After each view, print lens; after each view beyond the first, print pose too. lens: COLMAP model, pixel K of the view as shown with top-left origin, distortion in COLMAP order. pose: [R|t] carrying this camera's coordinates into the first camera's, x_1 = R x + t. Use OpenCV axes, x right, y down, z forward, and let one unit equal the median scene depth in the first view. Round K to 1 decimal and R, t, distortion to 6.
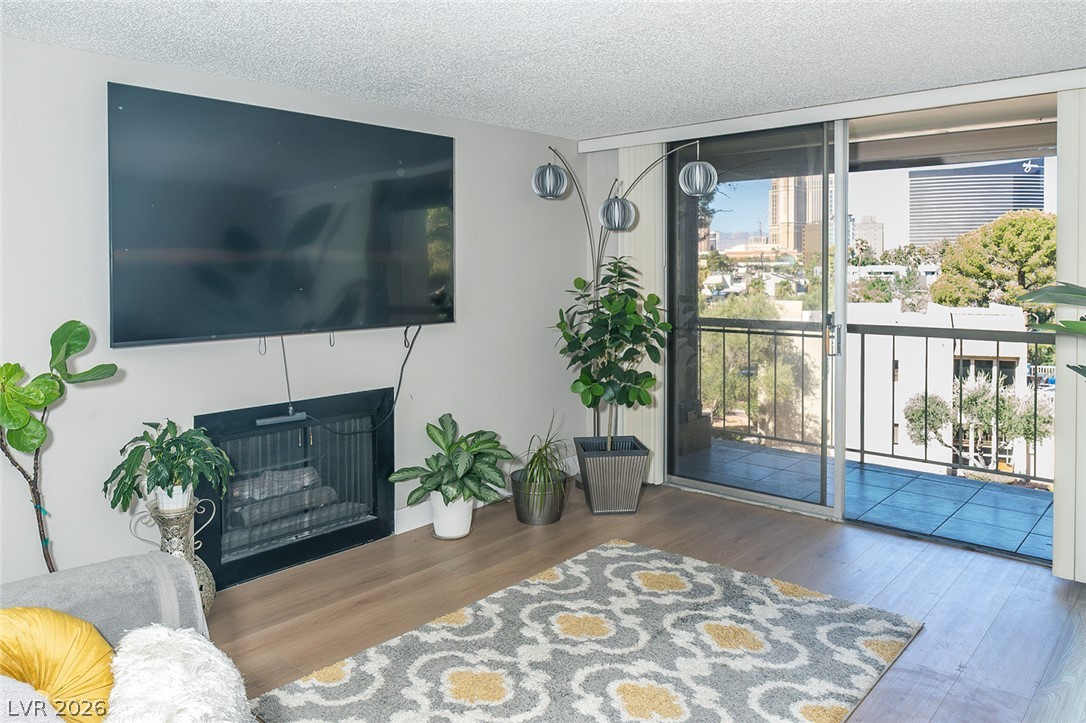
lens RADIAL K [[769.3, 0, 536.1], [0, 769.3, 285.9], [0, 0, 1]] dist [0.003315, 0.002355]
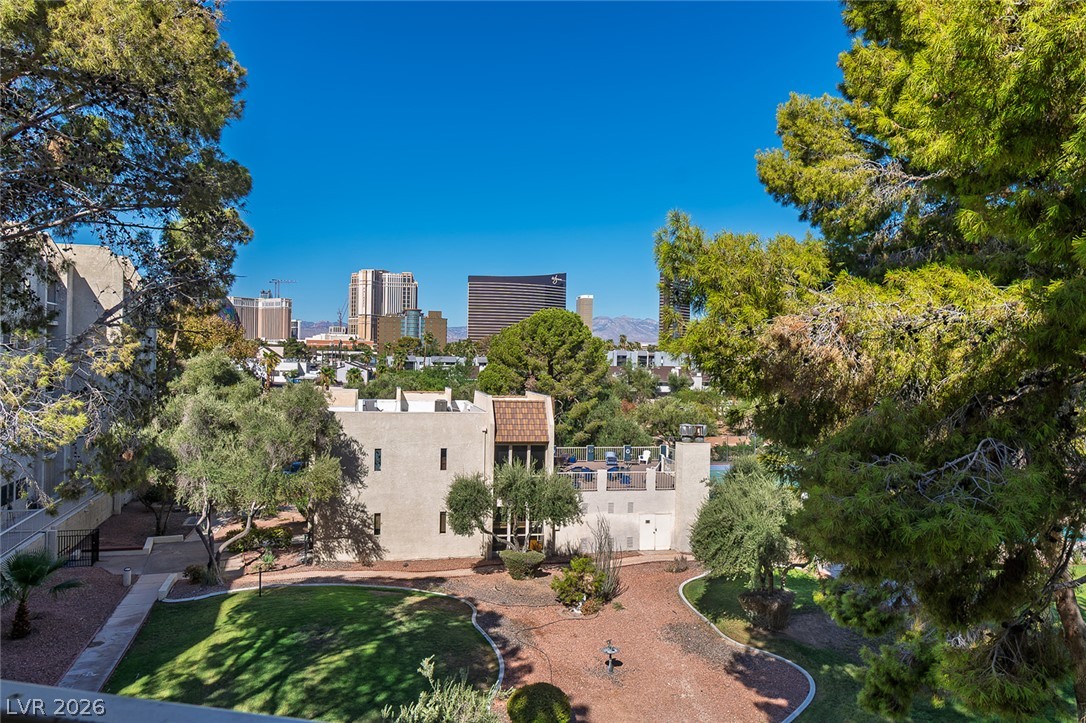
lens RADIAL K [[741.2, 0, 540.8], [0, 741.2, 367.4], [0, 0, 1]] dist [0.000996, 0.000710]
pose [[0.852620, 0.015129, 0.522312, 0.682560], [-0.010841, 0.999878, -0.011264, 0.008080], [-0.522419, 0.003941, 0.852680, 1.099199]]
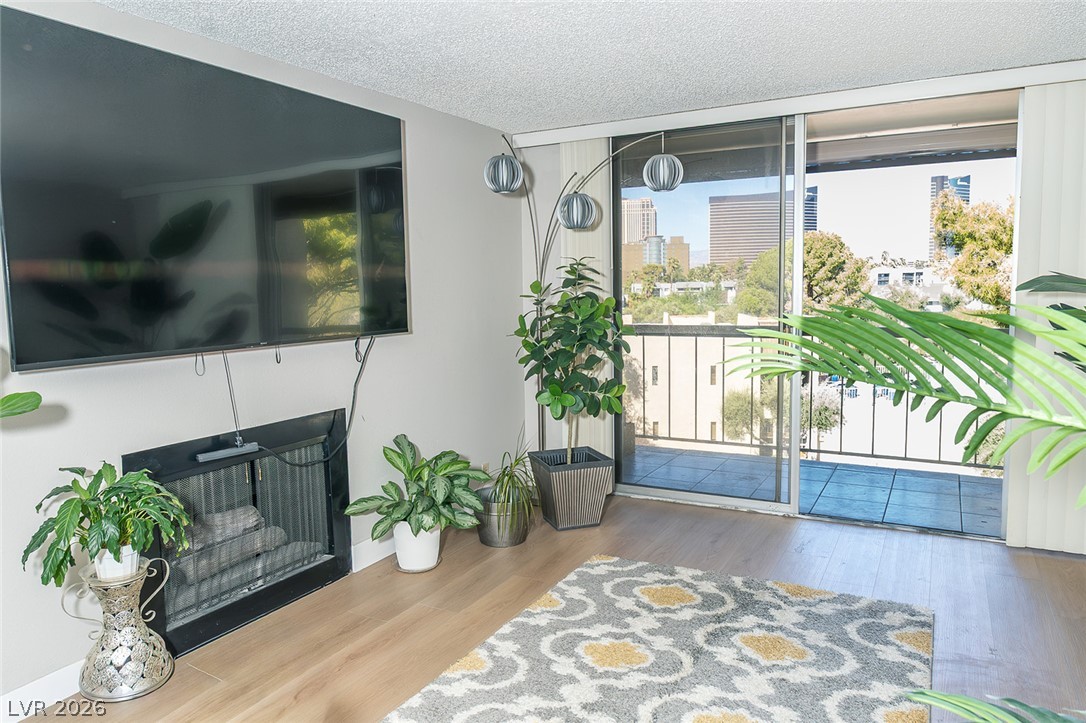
lens RADIAL K [[739.5, 0, 539.7], [0, 739.5, 359.8], [0, 0, 1]] dist [-0.010164, 0.023388]
pose [[0.974599, -0.035682, 0.221095, -0.152740], [0.019260, 0.996923, 0.075990, 0.017707], [-0.223126, -0.069802, 0.972287, 0.140103]]
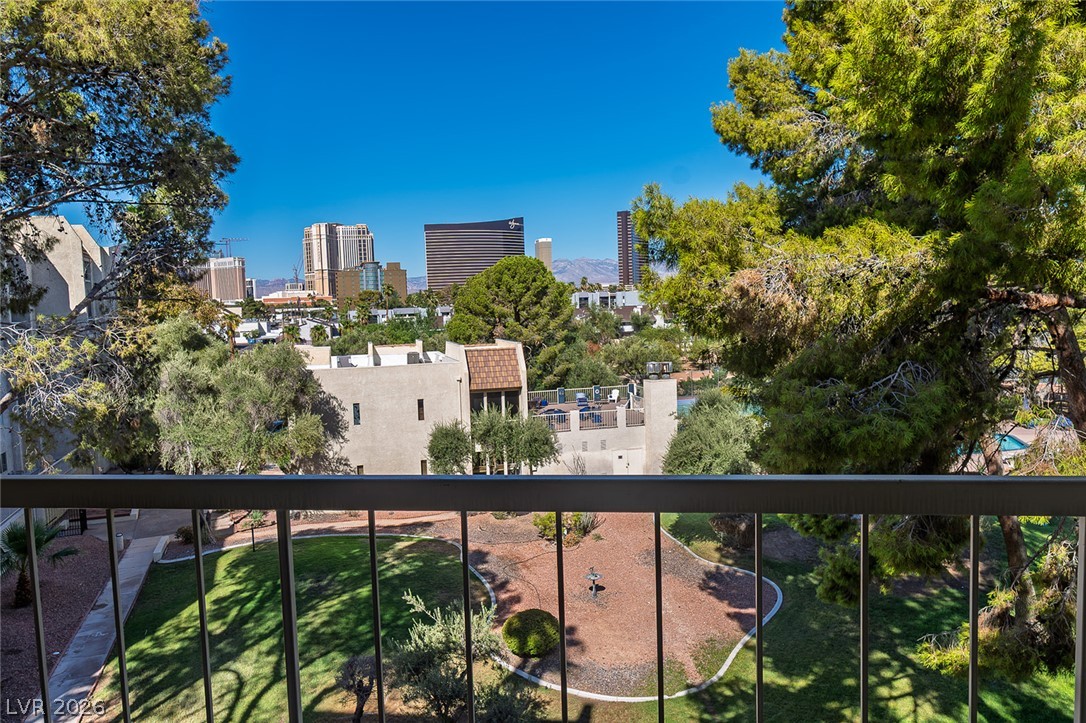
lens RADIAL K [[739.5, 0, 539.7], [0, 739.5, 359.8], [0, 0, 1]] dist [-0.010164, 0.023388]
pose [[0.825425, -0.066643, 0.560564, 0.471706], [0.044463, 0.997597, 0.053129, -0.014370], [-0.562758, -0.018929, 0.826405, 0.925080]]
